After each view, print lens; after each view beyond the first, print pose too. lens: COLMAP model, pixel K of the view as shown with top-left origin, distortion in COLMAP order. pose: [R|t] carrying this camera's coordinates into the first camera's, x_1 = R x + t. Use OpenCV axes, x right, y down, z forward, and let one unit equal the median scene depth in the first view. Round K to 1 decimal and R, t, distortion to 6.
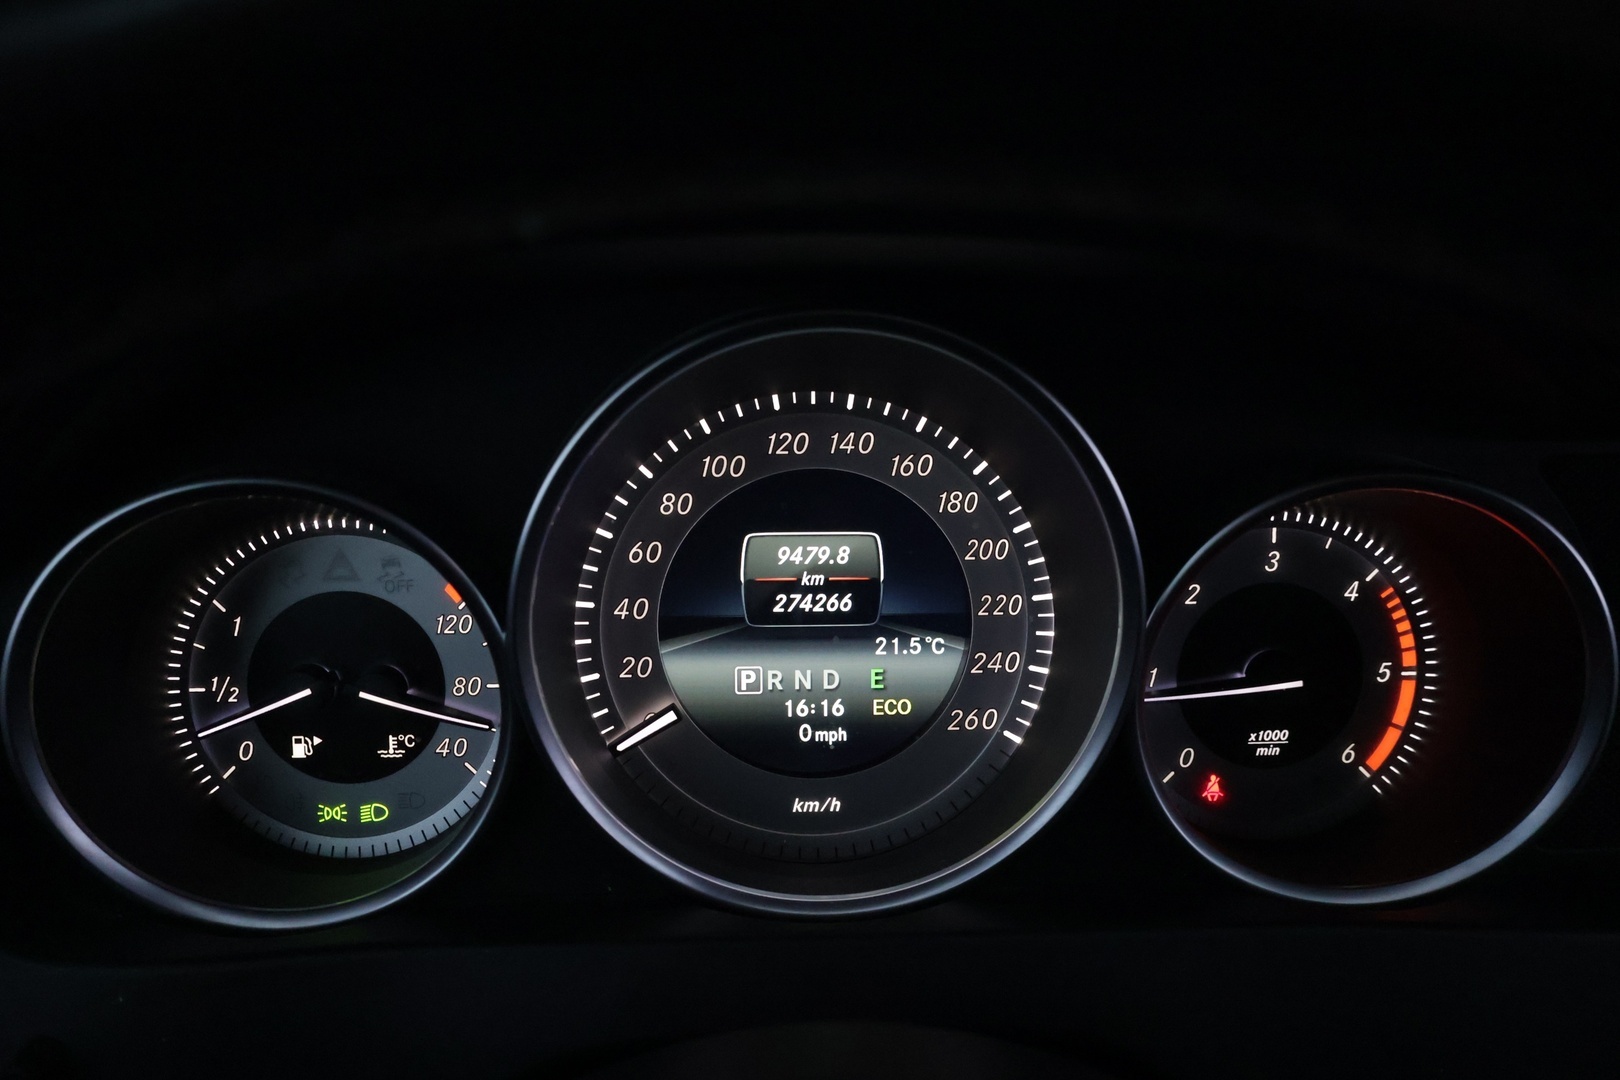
lens RADIAL K [[1348.0, 0, 801.9], [0, 1348.0, 537.4], [0, 0, 1]] dist [-0.025031, 0.016576]
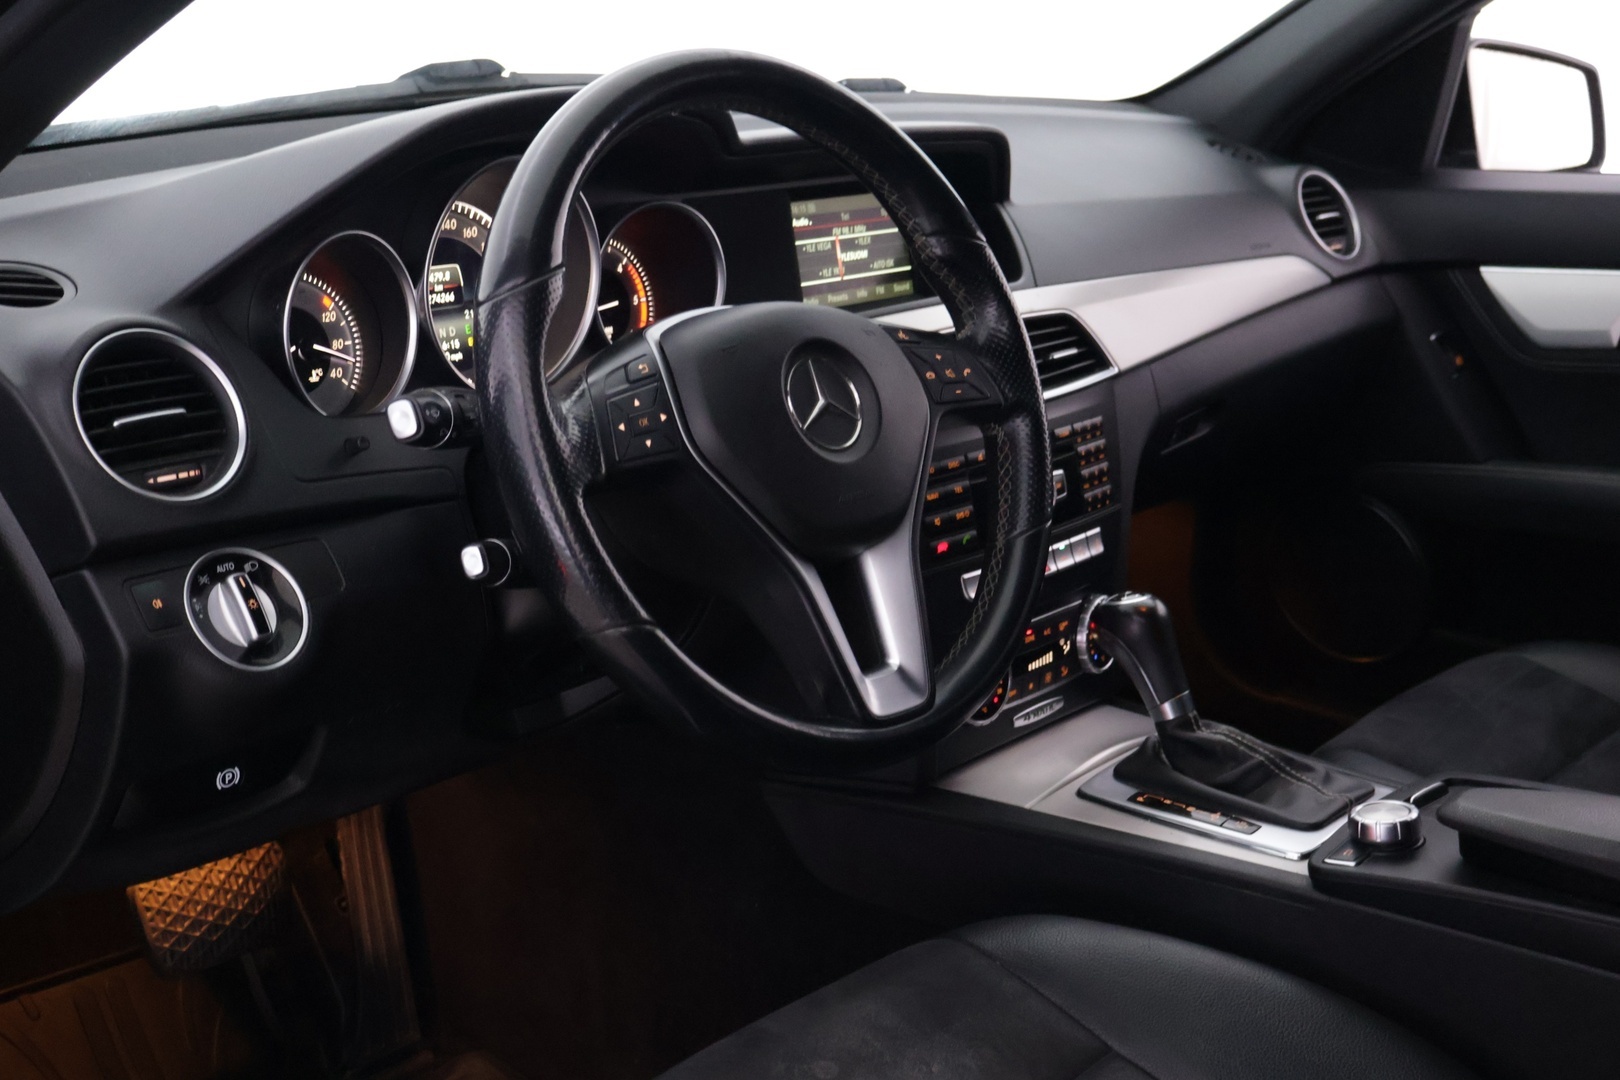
lens RADIAL K [[2023.7, 0, 815.8], [0, 2023.7, 545.1], [0, 0, 1]] dist [-0.011088, 0.000000]
pose [[0.675869, -0.190405, 0.712002, -2.140609], [0.223392, 0.973532, 0.048288, 0.444778], [-0.702351, 0.126419, 0.700515, -1.843525]]
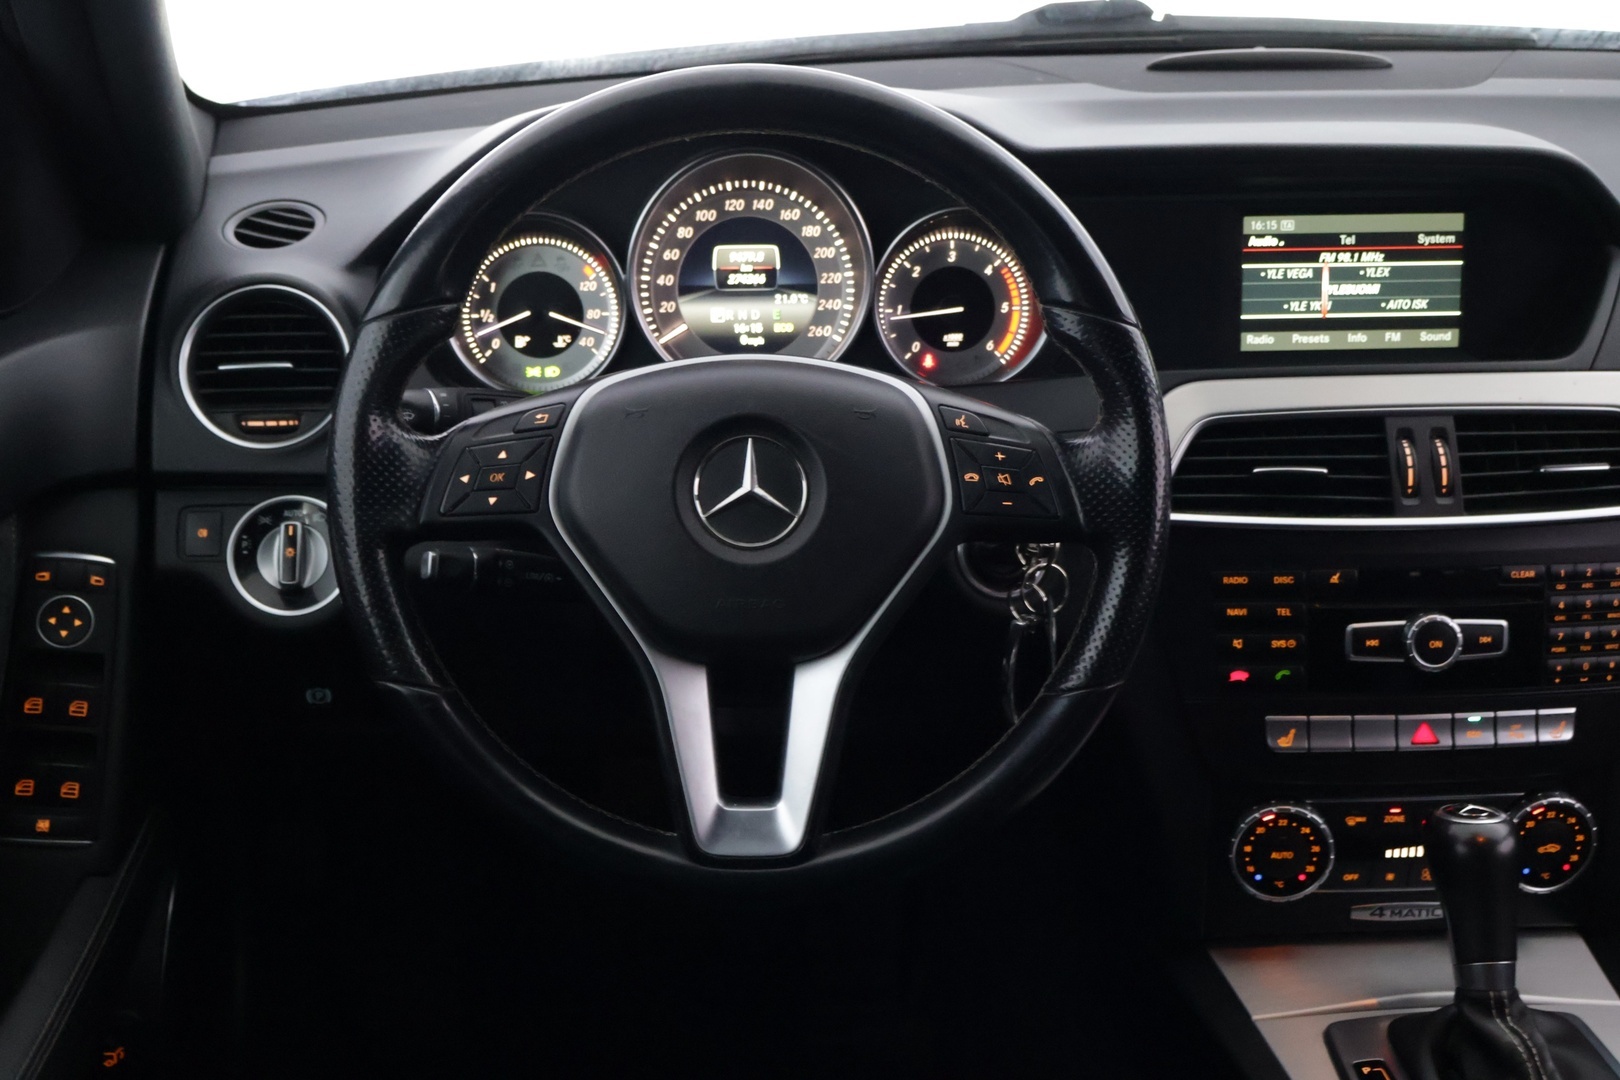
lens RADIAL K [[2023.7, 0, 799.1], [0, 2023.7, 533.2], [0, 0, 1]] dist [-0.011088, 0.000000]
pose [[0.999882, -0.009817, 0.011777, 0.052031], [0.009305, 0.999041, 0.042776, 0.332375], [-0.012185, -0.042662, 0.999015, -2.387913]]
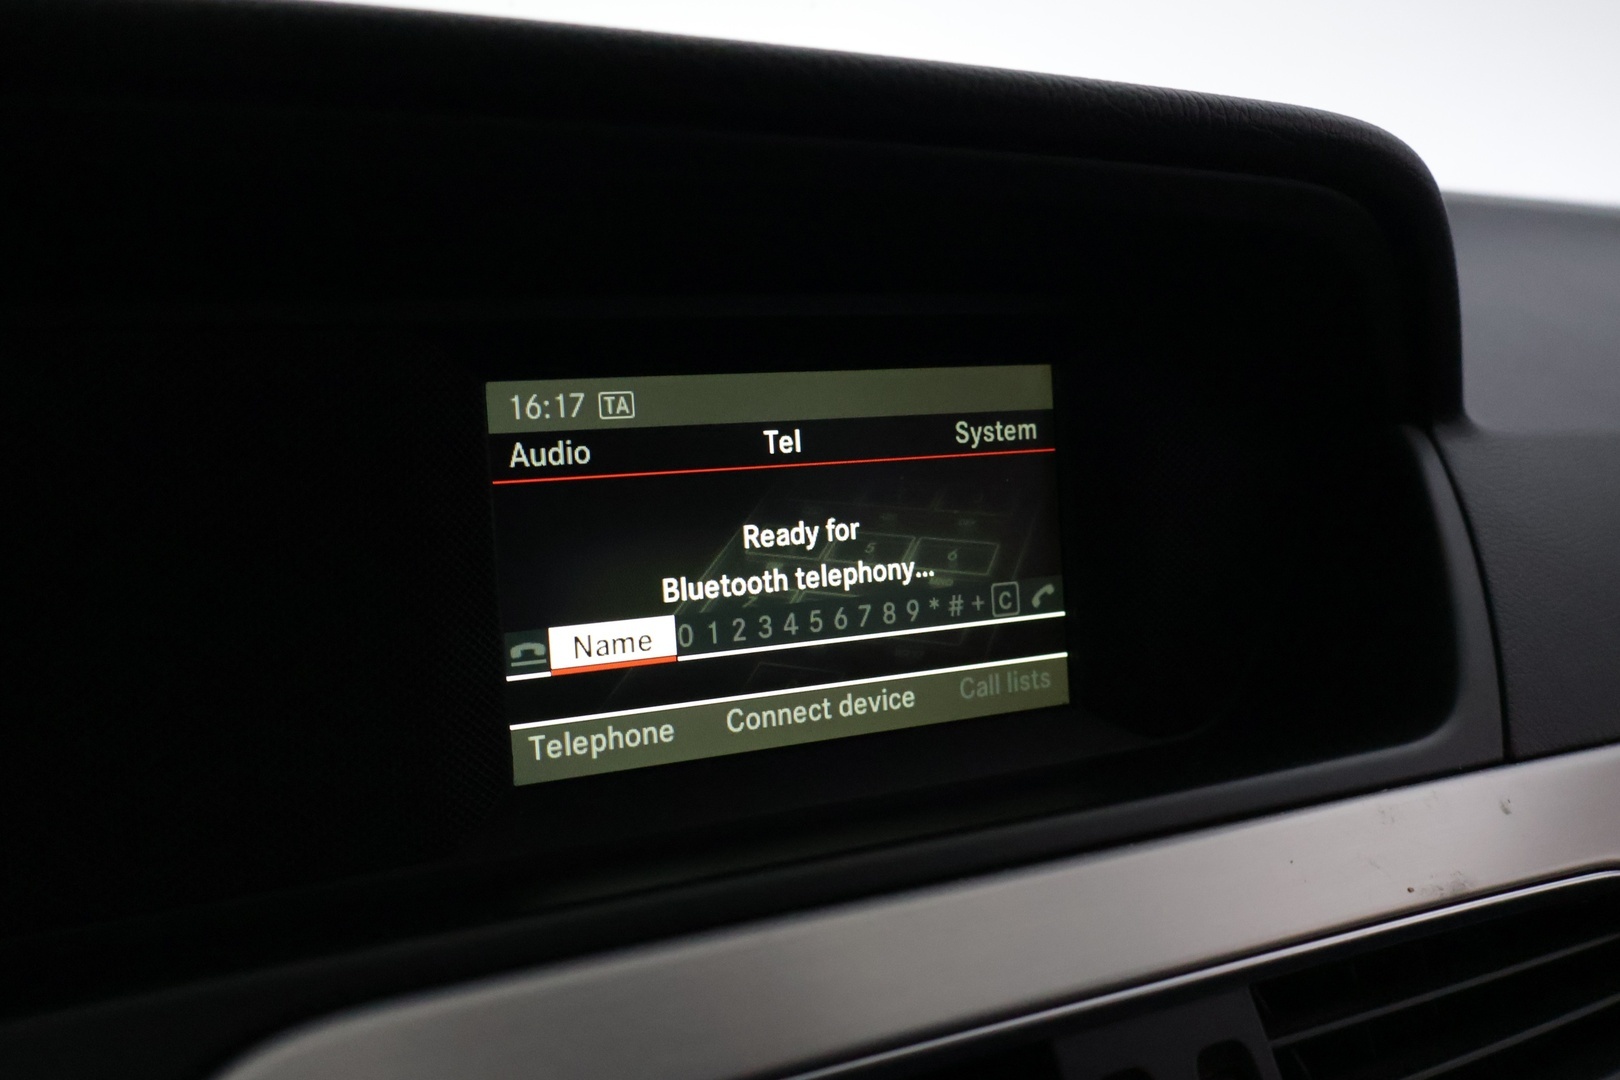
lens RADIAL K [[1488.3, 0, 805.6], [0, 1488.3, 547.3], [0, 0, 1]] dist [0.006752, 0.000000]
pose [[0.910622, -0.071491, 0.407009, 0.651263], [0.108510, 0.991727, -0.068578, 0.123402], [-0.398739, 0.106613, 0.910846, 0.152817]]
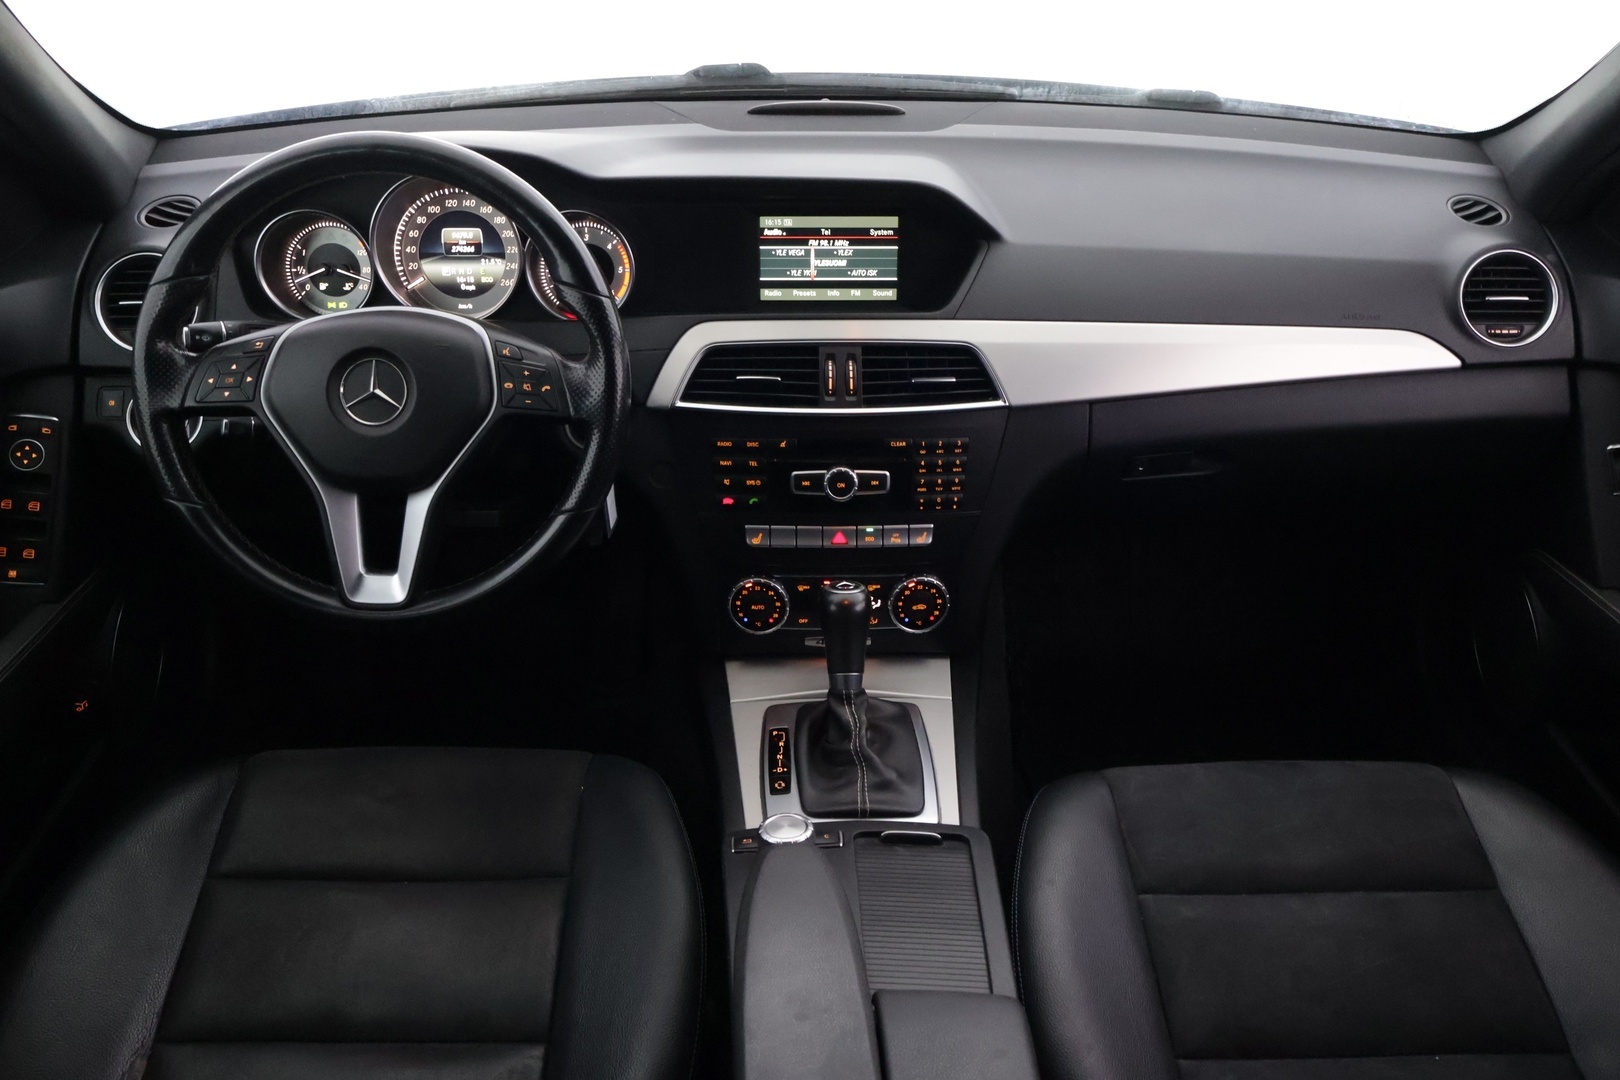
lens RADIAL K [[1348.0, 0, 805.4], [0, 1348.0, 545.4], [0, 0, 1]] dist [-0.025031, 0.016576]
pose [[0.999906, 0.011863, -0.006832, 0.980200], [-0.010507, 0.984939, 0.172581, 0.203969], [0.008777, -0.172493, 0.984972, -2.725546]]
